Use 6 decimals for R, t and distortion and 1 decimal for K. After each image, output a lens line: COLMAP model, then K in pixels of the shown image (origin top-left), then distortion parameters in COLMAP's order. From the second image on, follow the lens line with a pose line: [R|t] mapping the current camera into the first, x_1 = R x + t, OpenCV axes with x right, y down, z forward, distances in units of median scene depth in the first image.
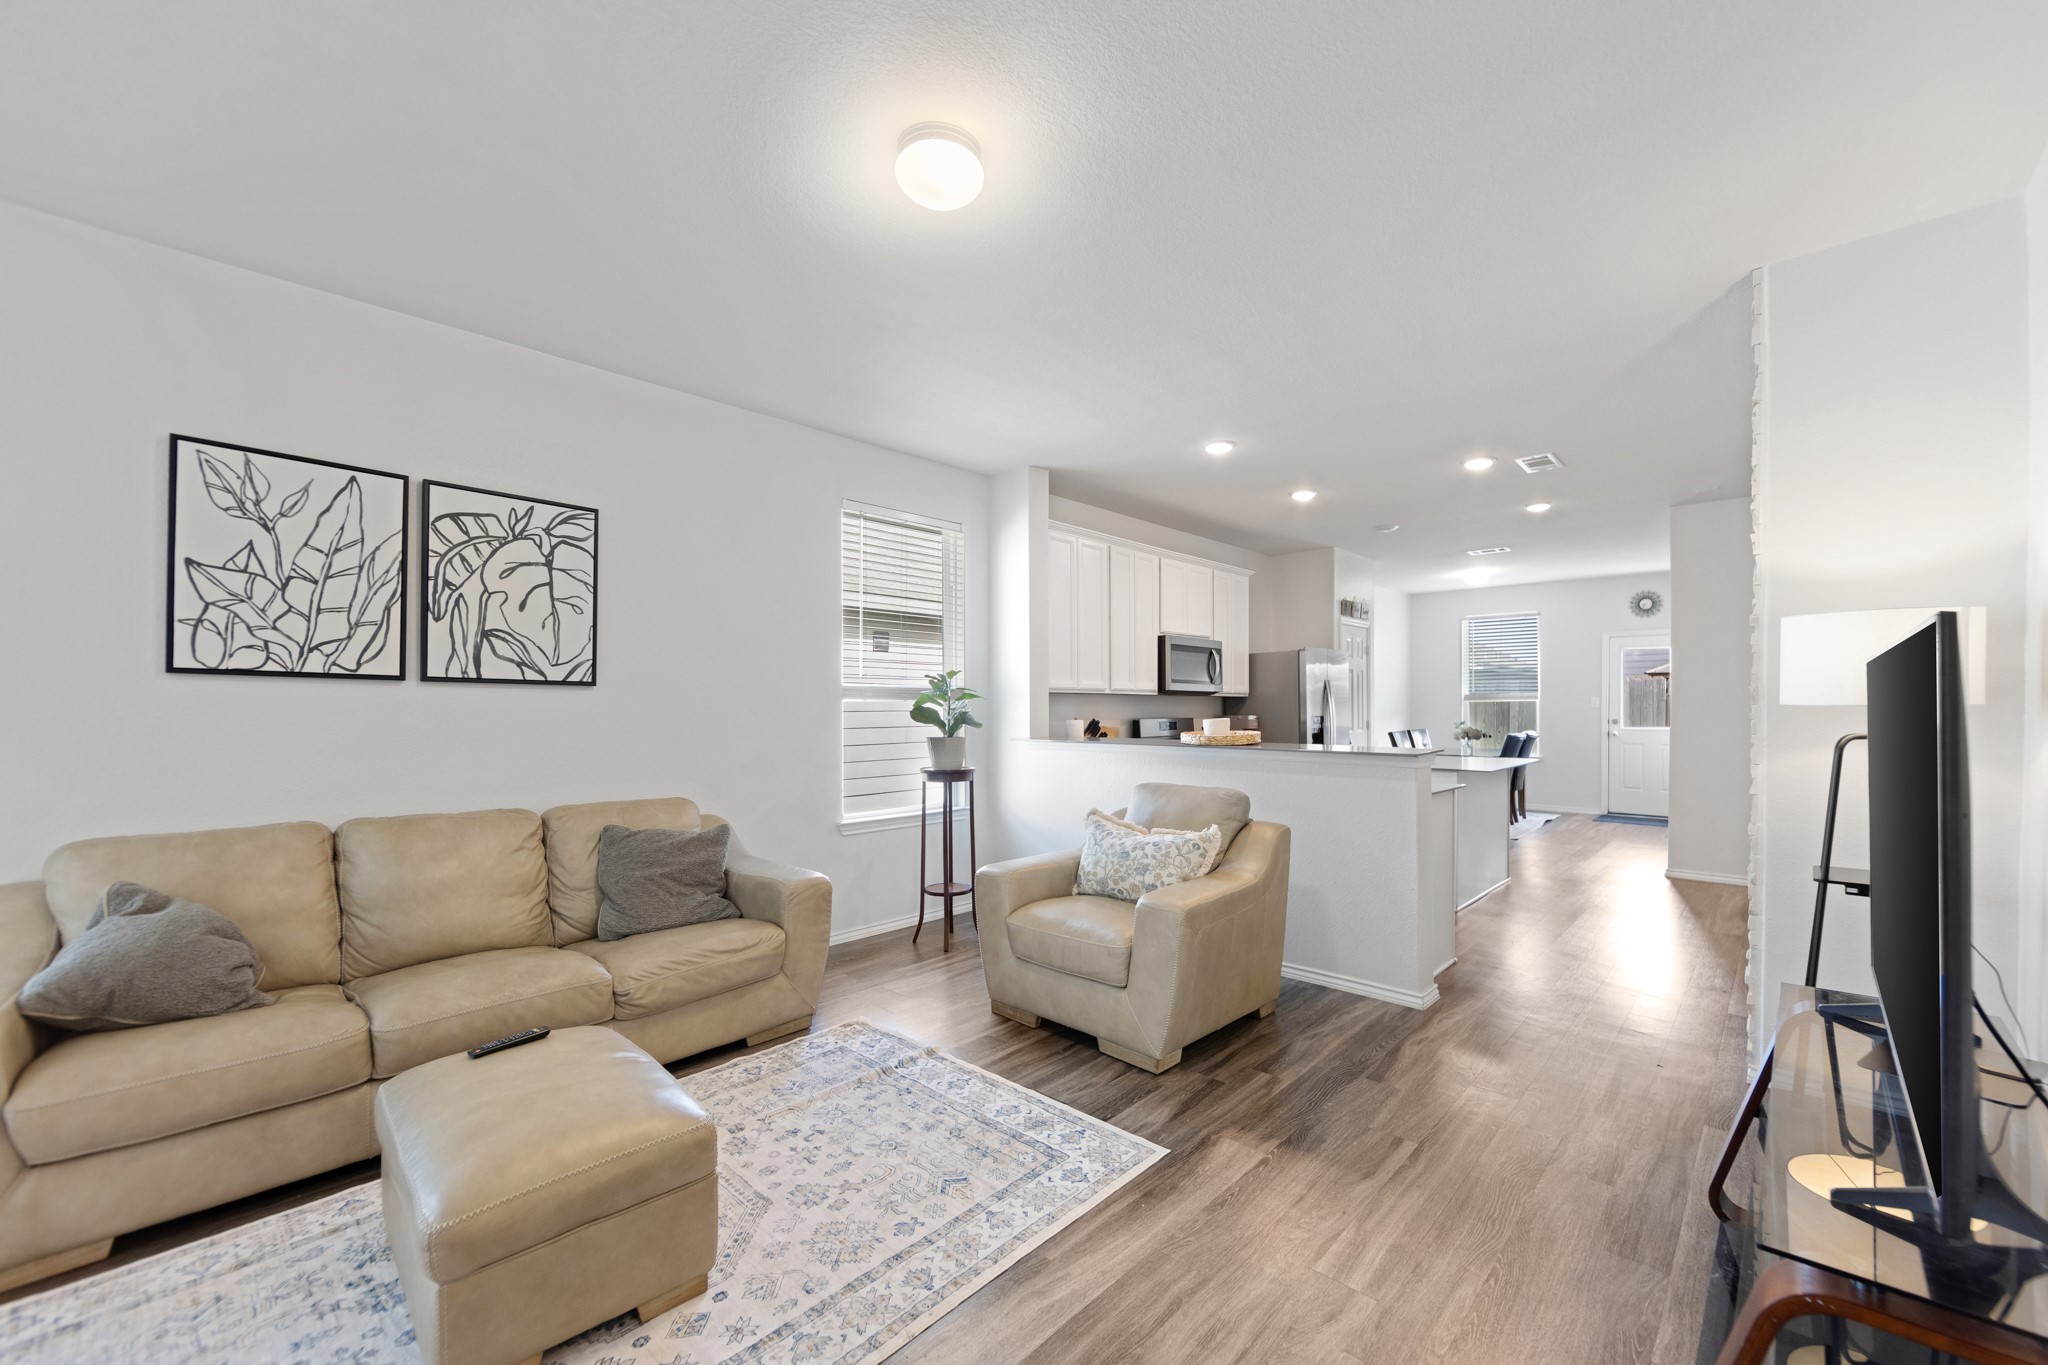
lens RADIAL K [[812.7, 0, 1053.6], [0, 812.7, 706.2], [0, 0, 1]] dist [-0.000570, -0.000358]
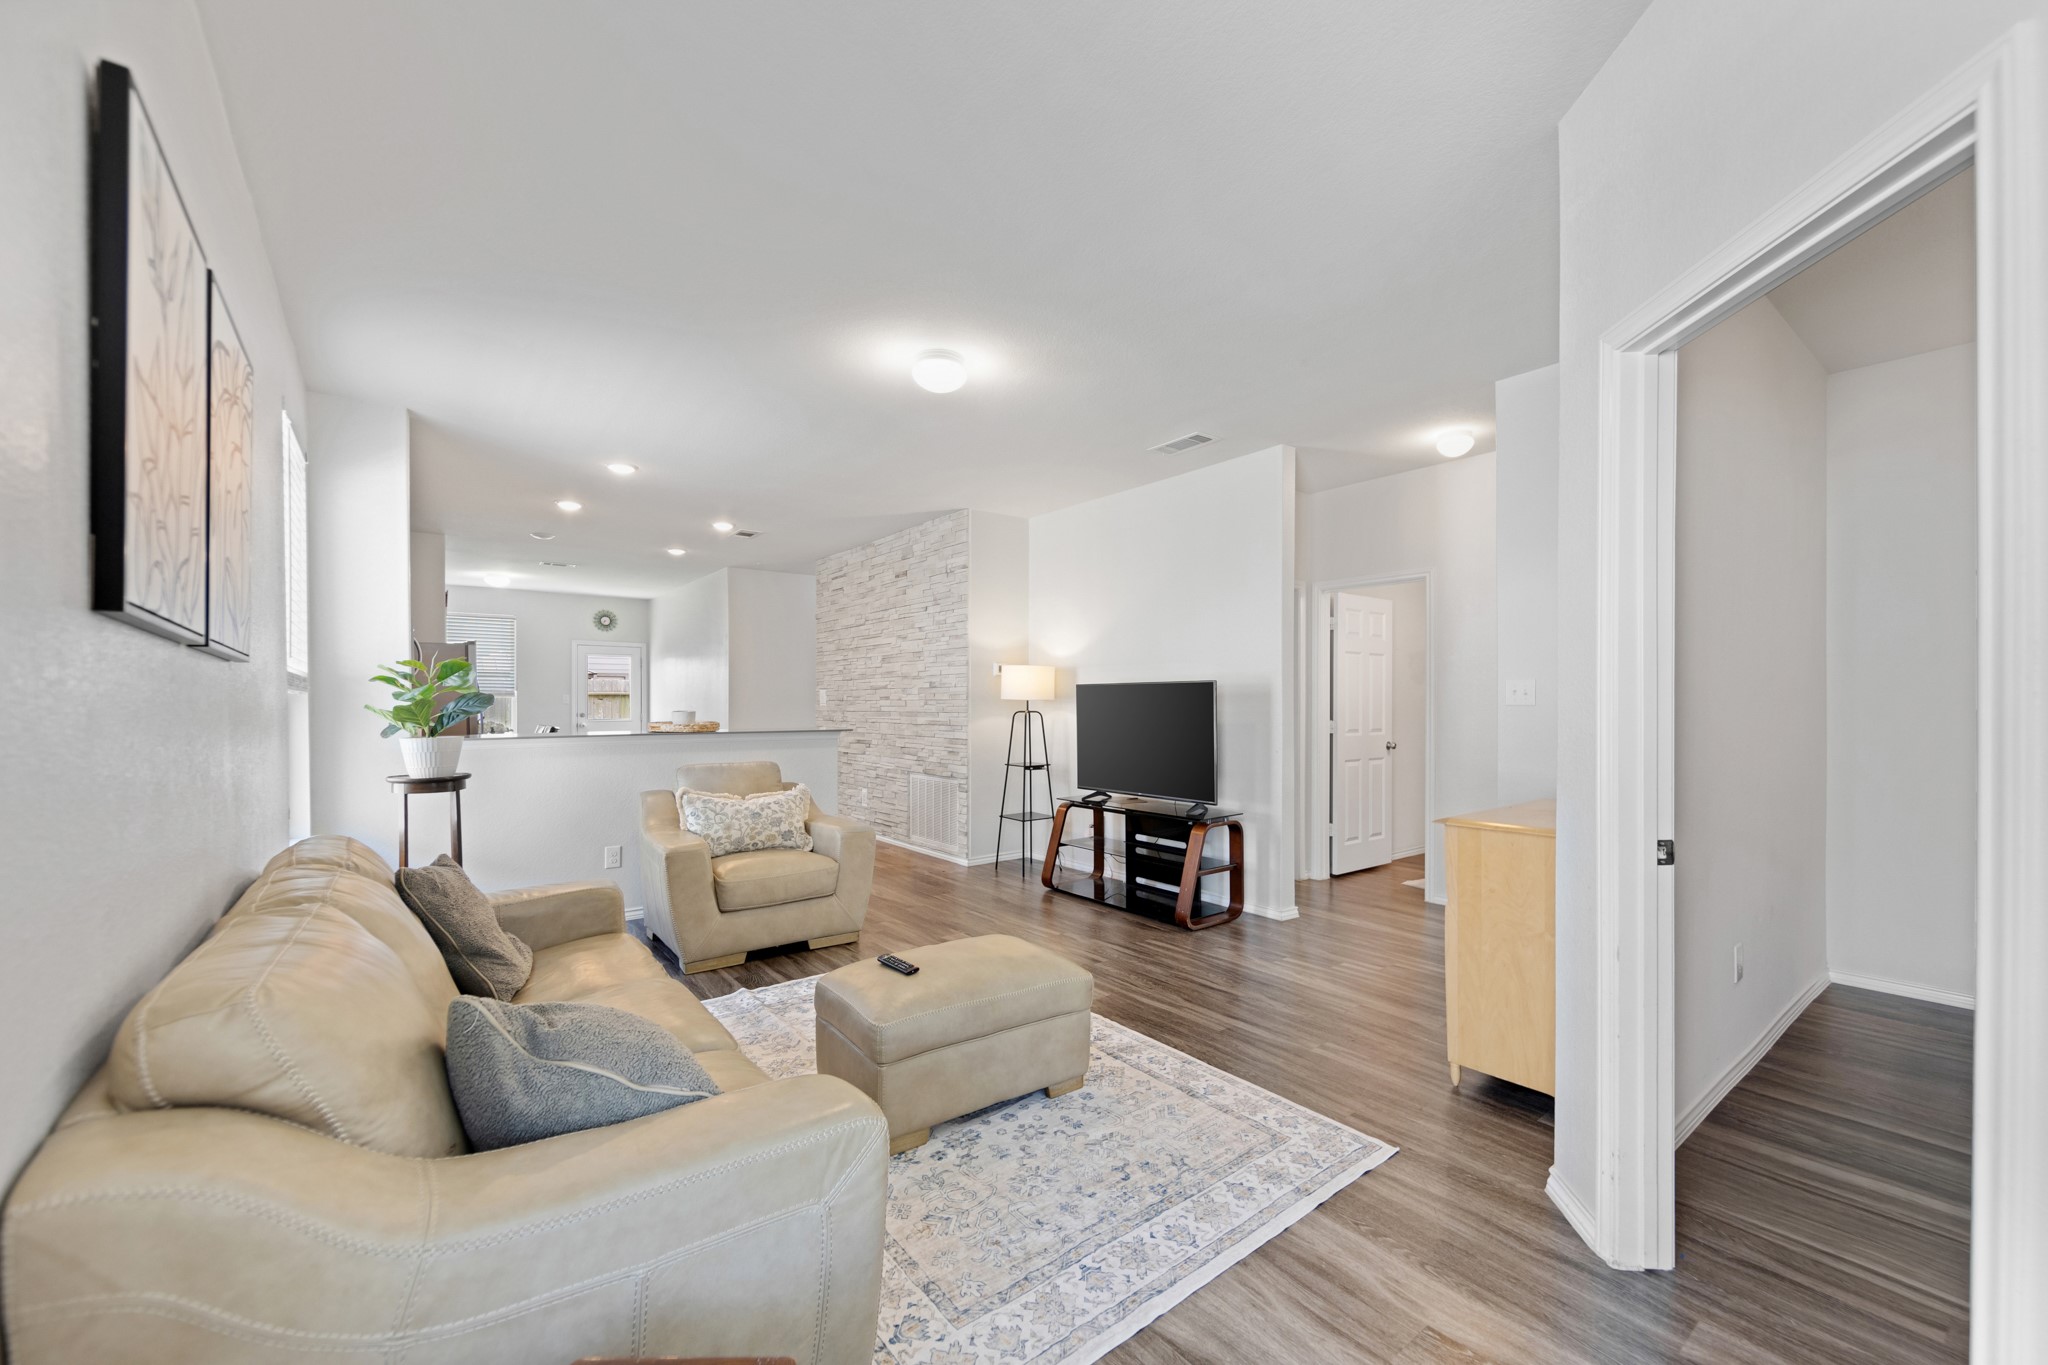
lens RADIAL K [[812.7, 0, 1041.5], [0, 812.7, 728.4], [0, 0, 1]] dist [-0.000570, -0.000358]
pose [[0.160736, -0.033608, 0.986425, -1.094079], [0.001369, 0.999427, 0.033828, 0.001785], [-0.986997, -0.004087, 0.160690, 0.342010]]
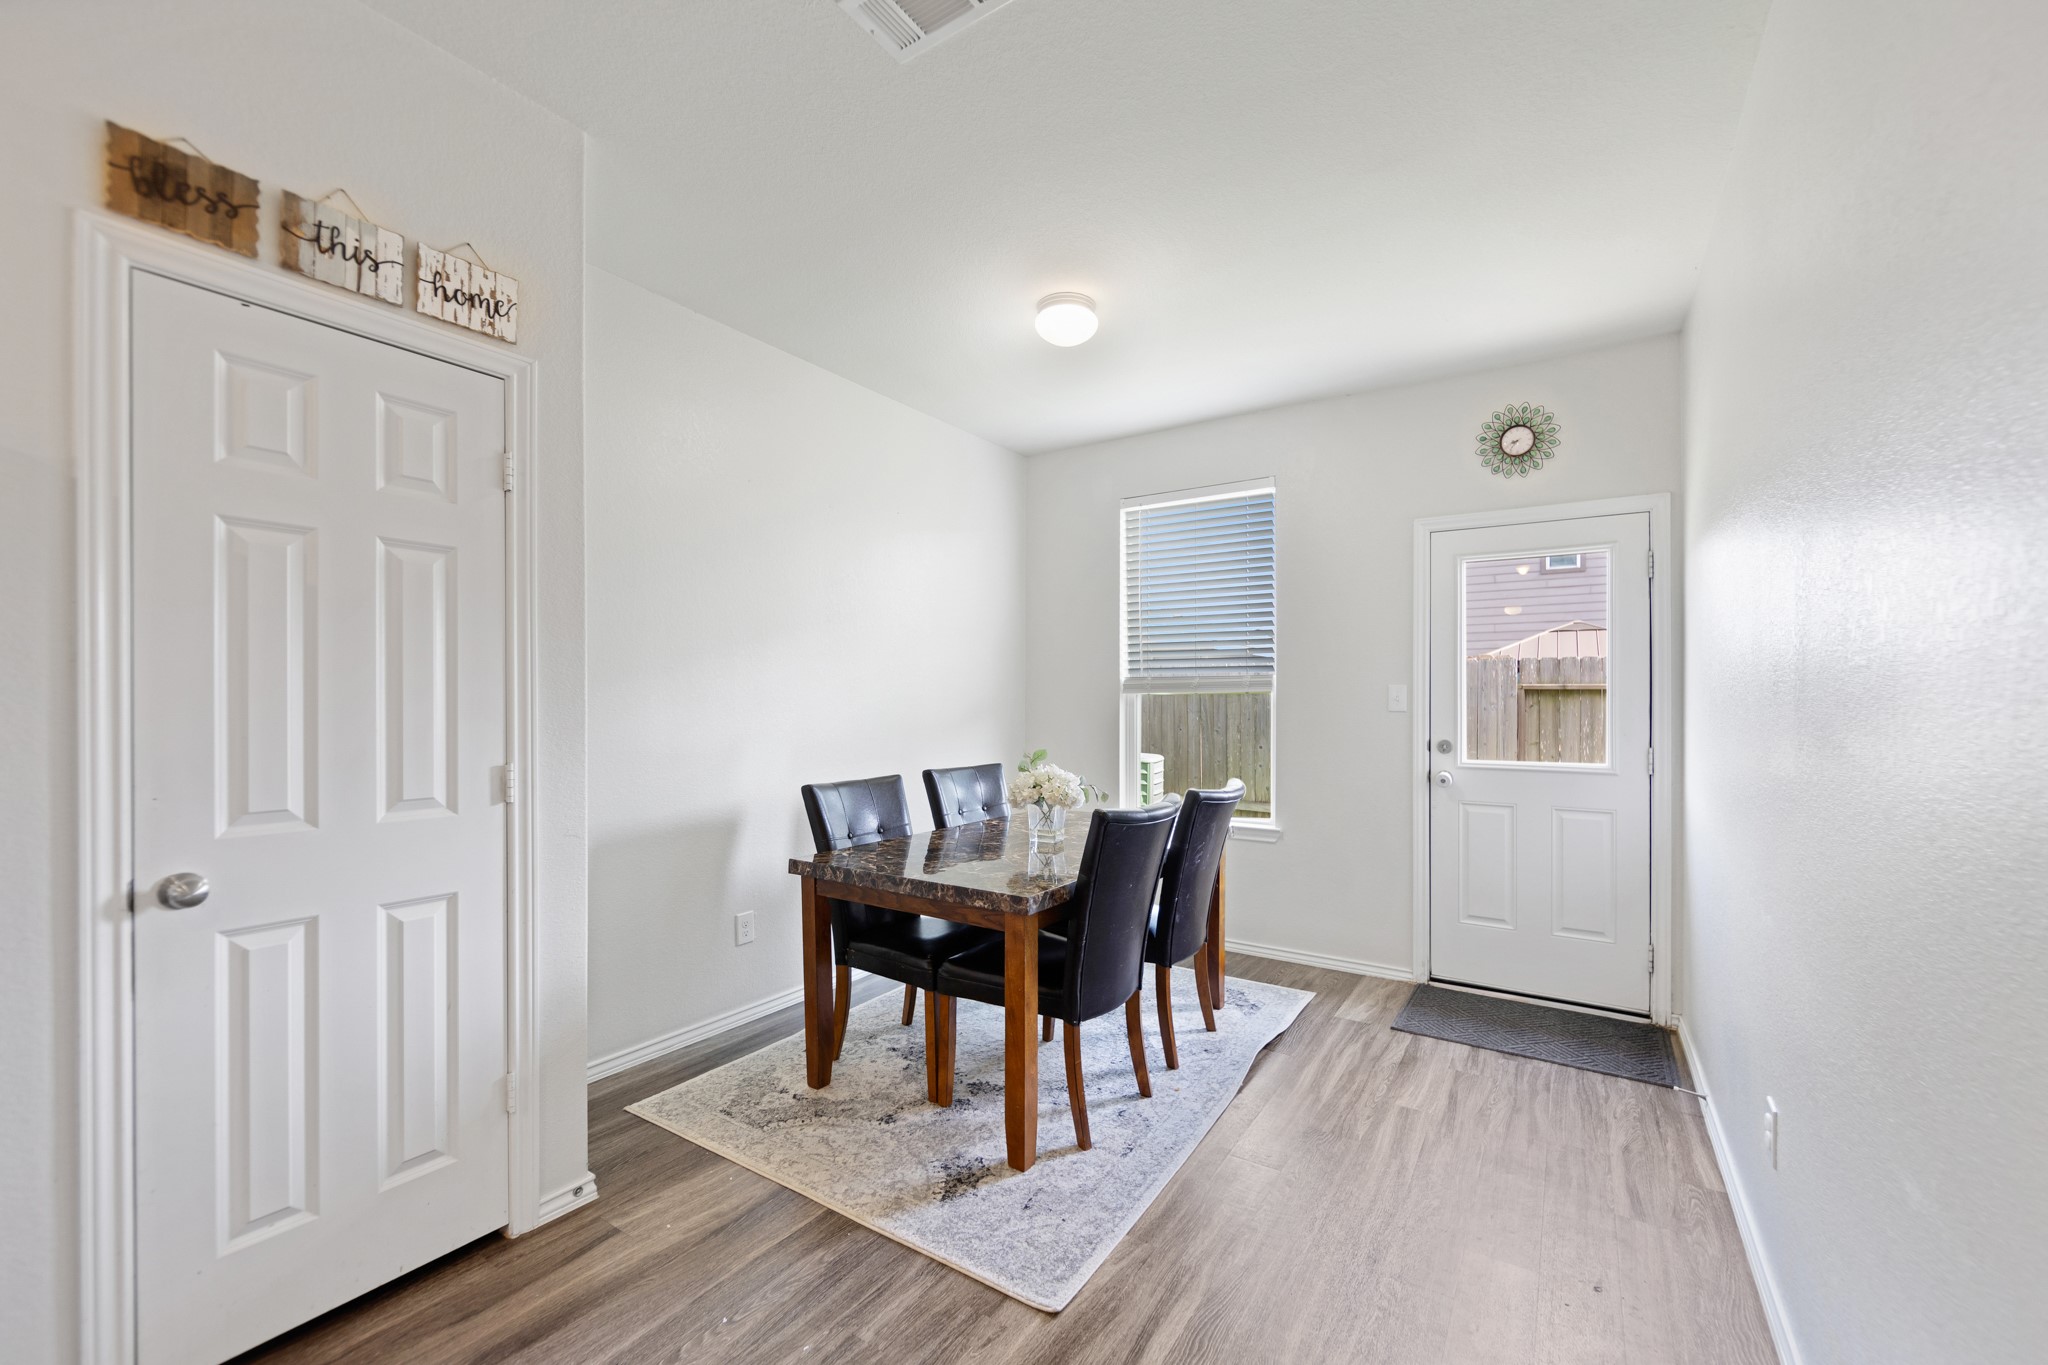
lens RADIAL K [[812.7, 0, 1063.9], [0, 812.7, 704.1], [0, 0, 1]] dist [-0.000570, -0.000358]
pose [[0.983782, 0.000281, 0.179370, 1.203588], [0.000130, 0.999997, -0.002281, -0.000629], [-0.179371, 0.002268, 0.983779, 1.769017]]
